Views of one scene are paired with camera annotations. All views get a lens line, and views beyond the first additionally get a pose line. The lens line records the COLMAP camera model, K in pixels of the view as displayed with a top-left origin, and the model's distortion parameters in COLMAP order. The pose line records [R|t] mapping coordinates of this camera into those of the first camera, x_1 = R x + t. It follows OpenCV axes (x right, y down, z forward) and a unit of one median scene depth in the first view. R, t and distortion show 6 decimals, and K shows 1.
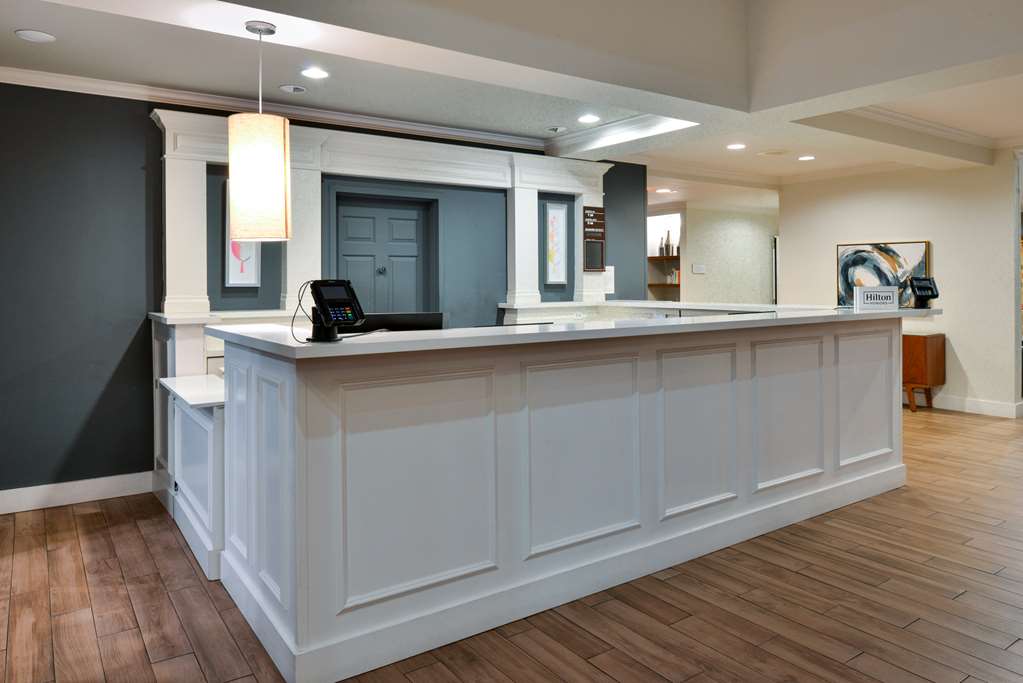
lens RADIAL K [[705.6, 0, 515.4], [0, 705.6, 297.9], [0, 0, 1]] dist [-0.004208, -0.012655]
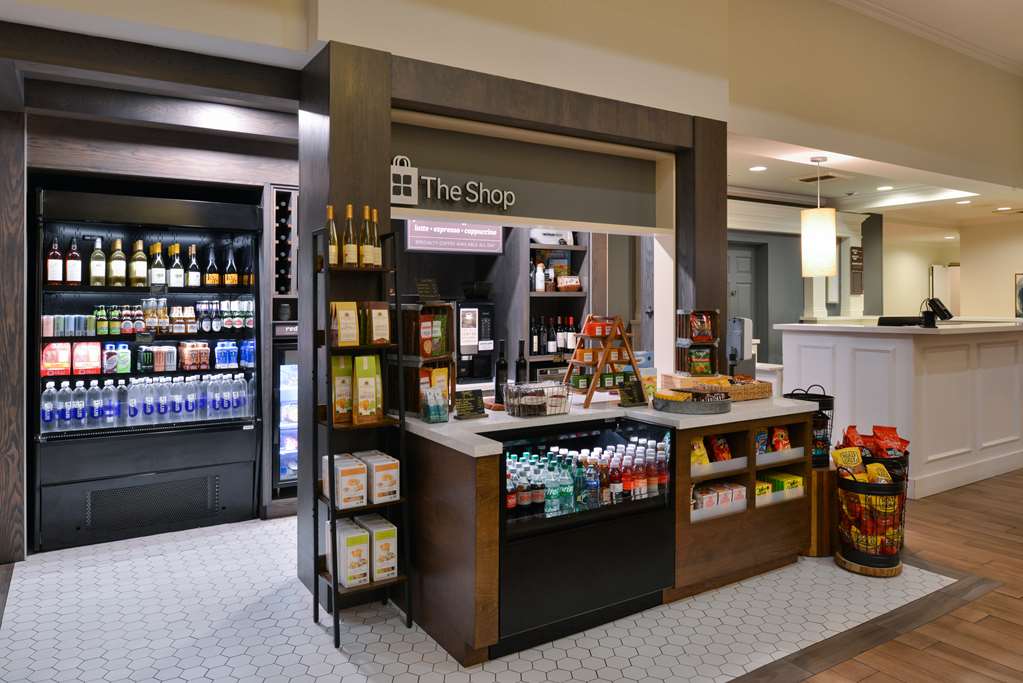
lens RADIAL K [[705.6, 0, 510.2], [0, 705.6, 305.9], [0, 0, 1]] dist [-0.004208, -0.012655]
pose [[0.999301, 0.001500, -0.037341, -0.561895], [-0.002283, 0.999778, -0.020945, 0.018610], [0.037302, 0.021016, 0.999083, -0.442426]]
